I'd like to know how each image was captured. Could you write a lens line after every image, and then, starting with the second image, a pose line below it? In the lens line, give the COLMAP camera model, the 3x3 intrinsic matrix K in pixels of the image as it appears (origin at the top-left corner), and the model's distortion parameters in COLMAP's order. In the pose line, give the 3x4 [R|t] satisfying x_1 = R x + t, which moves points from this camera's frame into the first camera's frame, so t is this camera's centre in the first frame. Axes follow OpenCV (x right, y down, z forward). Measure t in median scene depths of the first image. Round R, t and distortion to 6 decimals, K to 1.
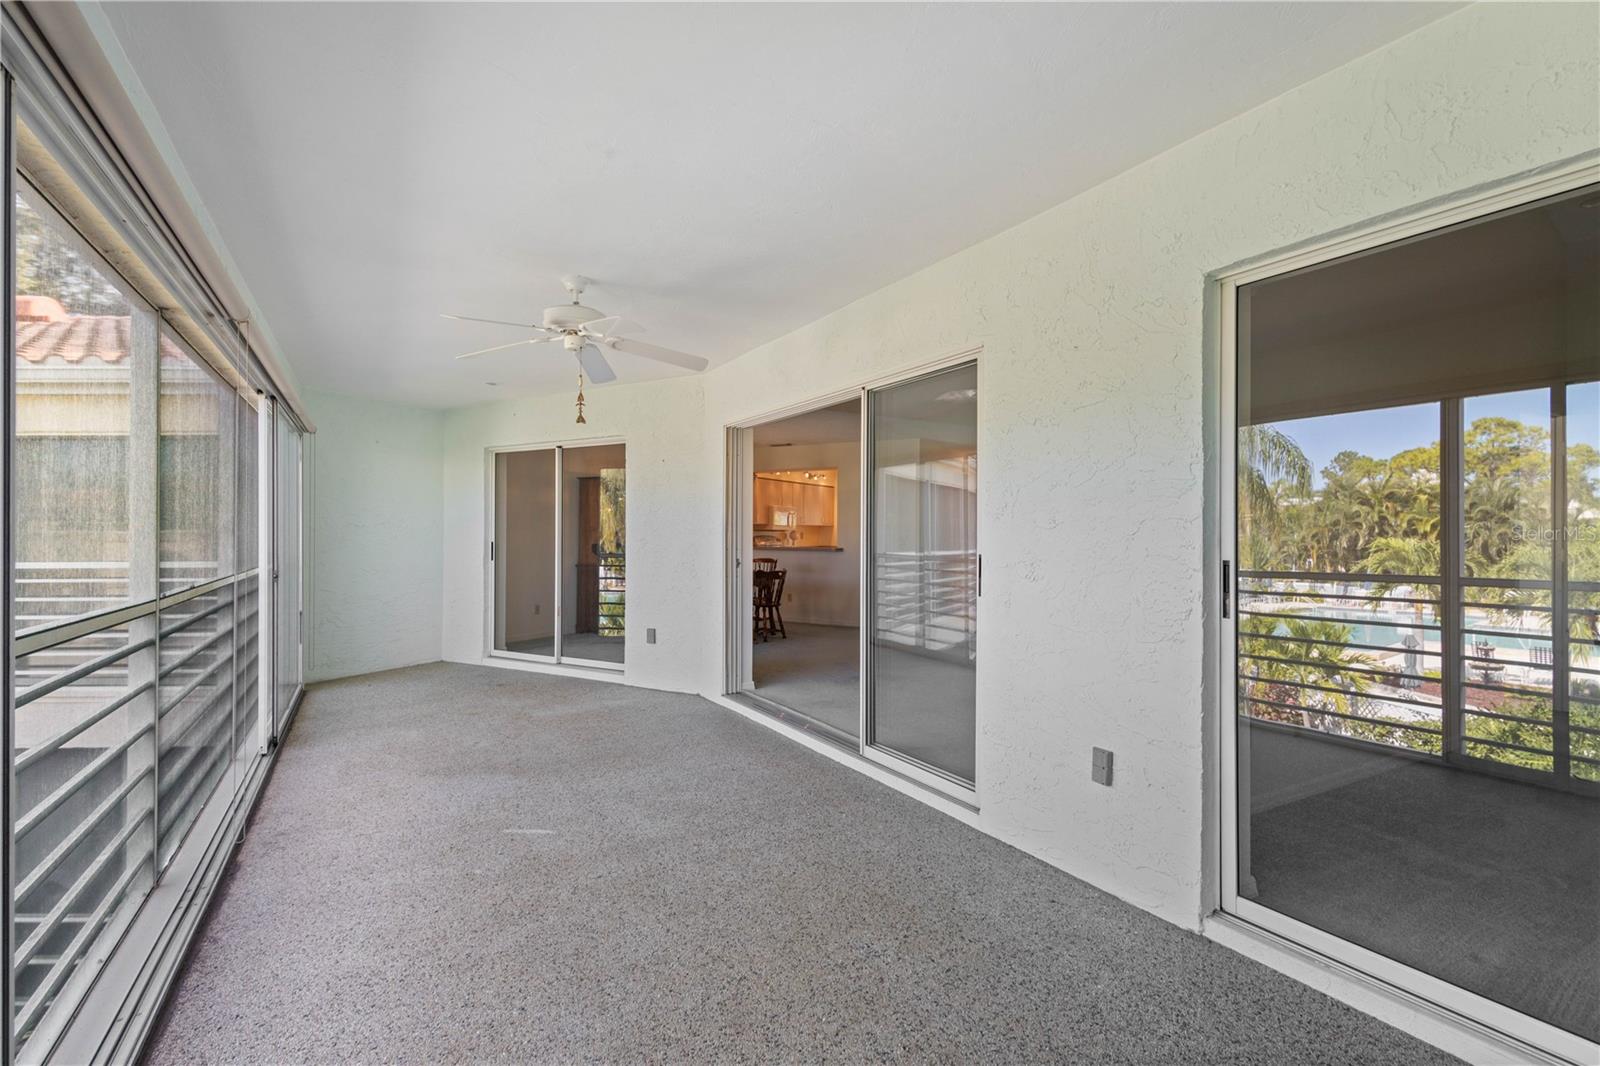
lens RADIAL K [[736.1, 0, 796.9], [0, 736.1, 533.6], [0, 0, 1]] dist [0.014889, -0.005318]
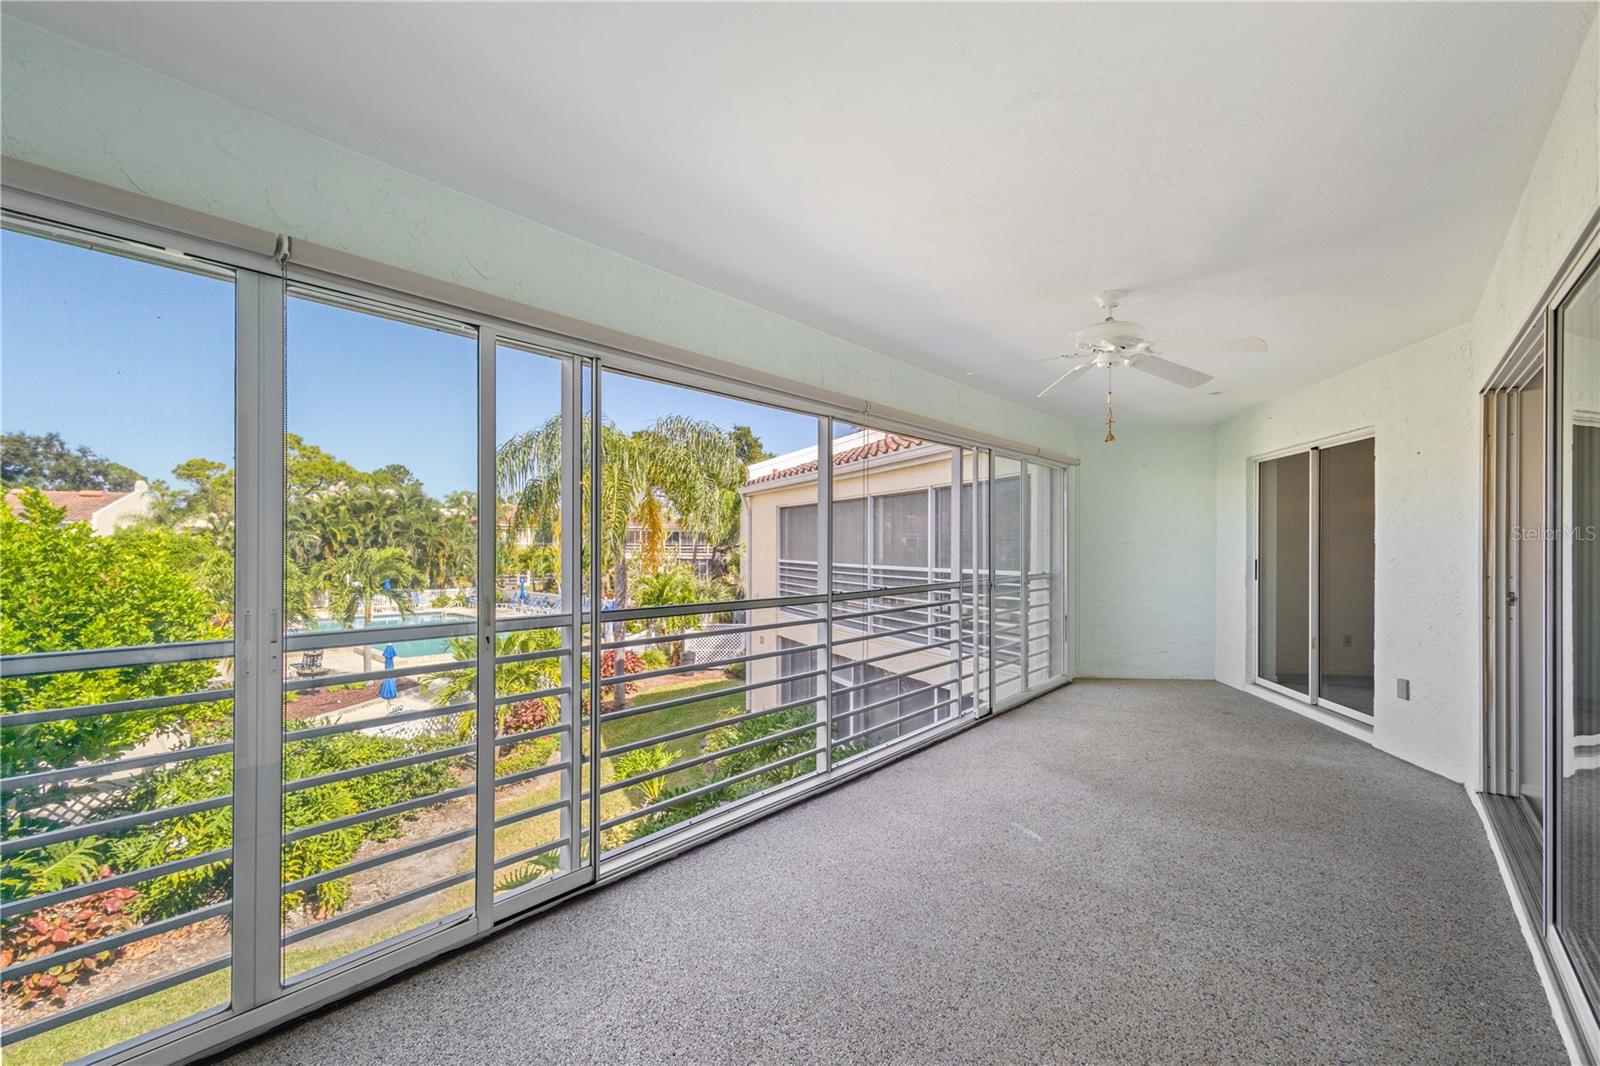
lens RADIAL K [[736.1, 0, 803.8], [0, 736.1, 546.3], [0, 0, 1]] dist [0.014889, -0.005318]
pose [[0.371472, -0.002352, -0.928441, 0.397024], [0.003573, 0.999993, -0.001104, -0.010290], [0.928437, -0.002907, 0.371478, 0.226965]]
